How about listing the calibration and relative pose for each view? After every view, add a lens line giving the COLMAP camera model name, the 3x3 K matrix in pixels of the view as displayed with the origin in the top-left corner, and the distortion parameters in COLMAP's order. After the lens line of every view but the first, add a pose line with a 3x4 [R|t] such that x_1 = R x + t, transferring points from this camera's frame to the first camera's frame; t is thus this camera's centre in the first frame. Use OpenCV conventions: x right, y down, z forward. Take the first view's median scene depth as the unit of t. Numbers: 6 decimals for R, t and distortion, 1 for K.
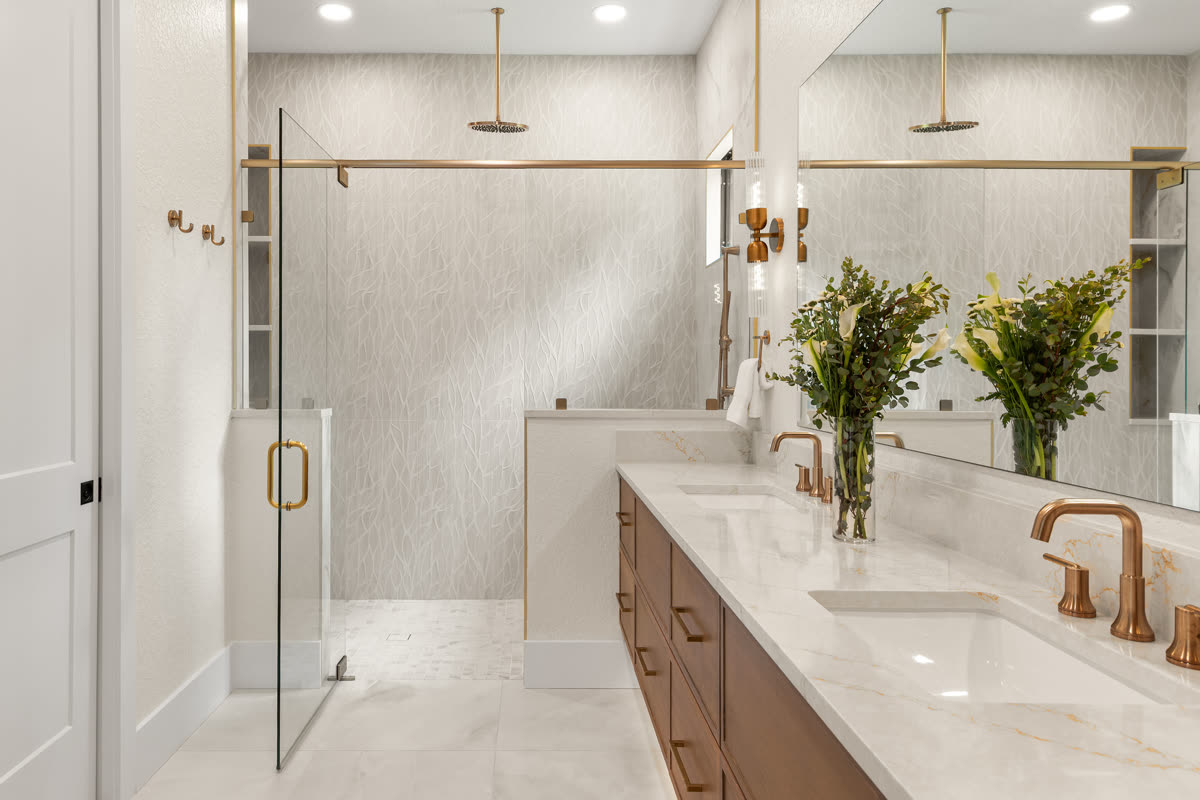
lens RADIAL K [[733.9, 0, 600.0], [0, 733.9, 400.0], [0, 0, 1]] dist [0.003459, -0.000329]
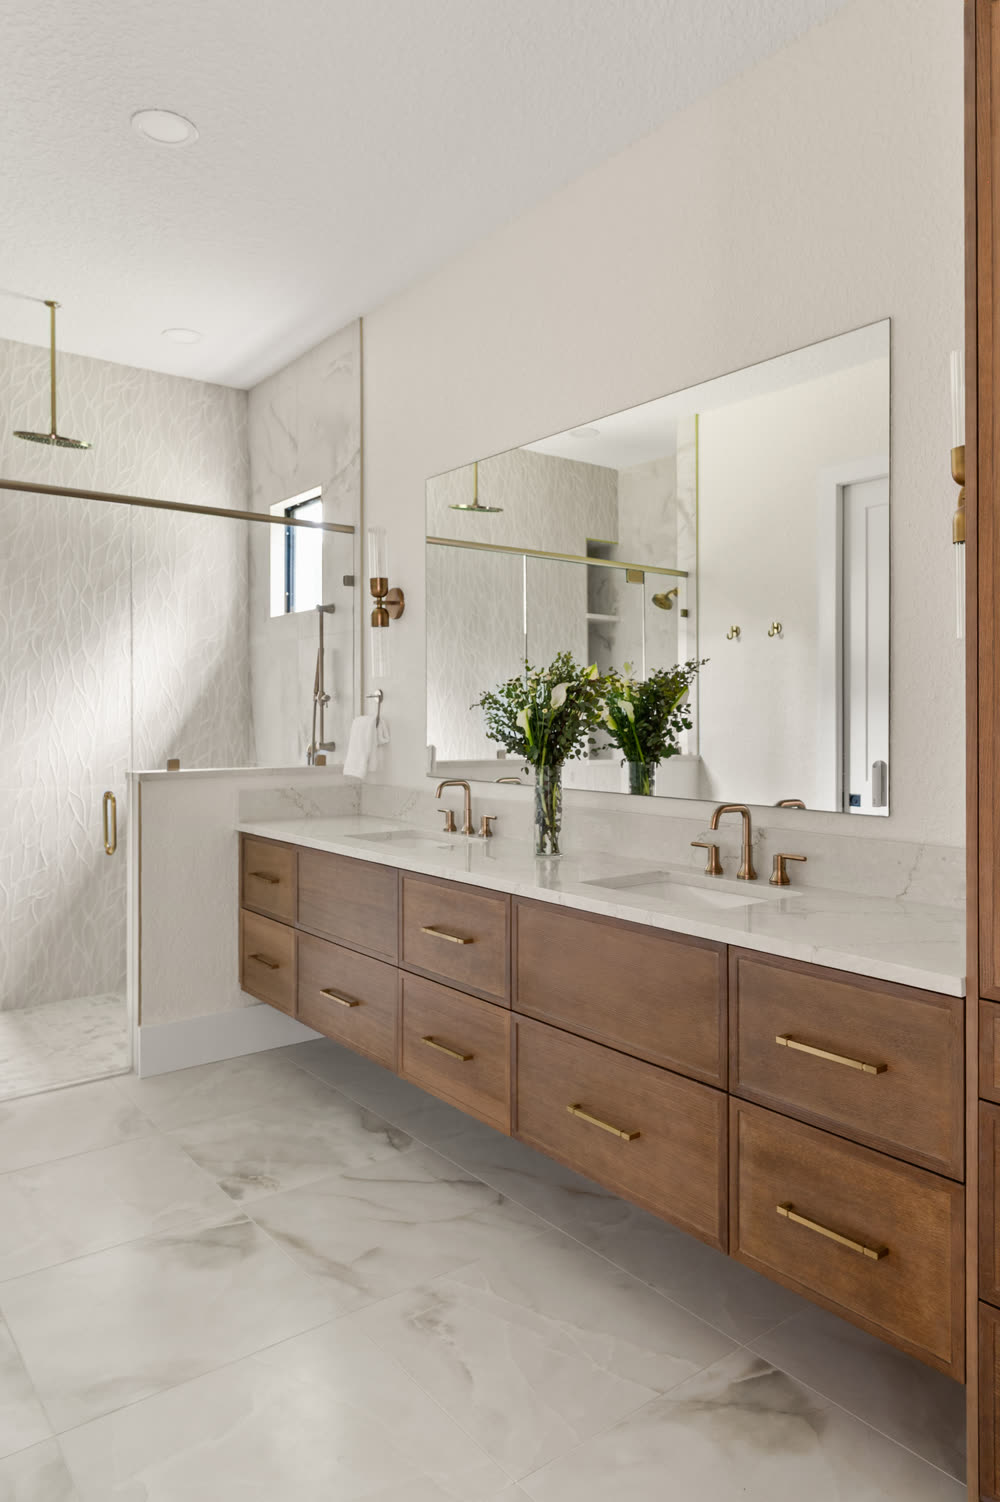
lens RADIAL K [[918.6, 0, 500.0], [0, 918.6, 751.0], [0, 0, 1]] dist [0.003459, -0.000329]
pose [[0.799580, -0.026649, 0.599968, -0.463933], [0.028233, 0.999578, 0.006773, -0.009750], [-0.599895, 0.011523, 0.799995, -0.186569]]
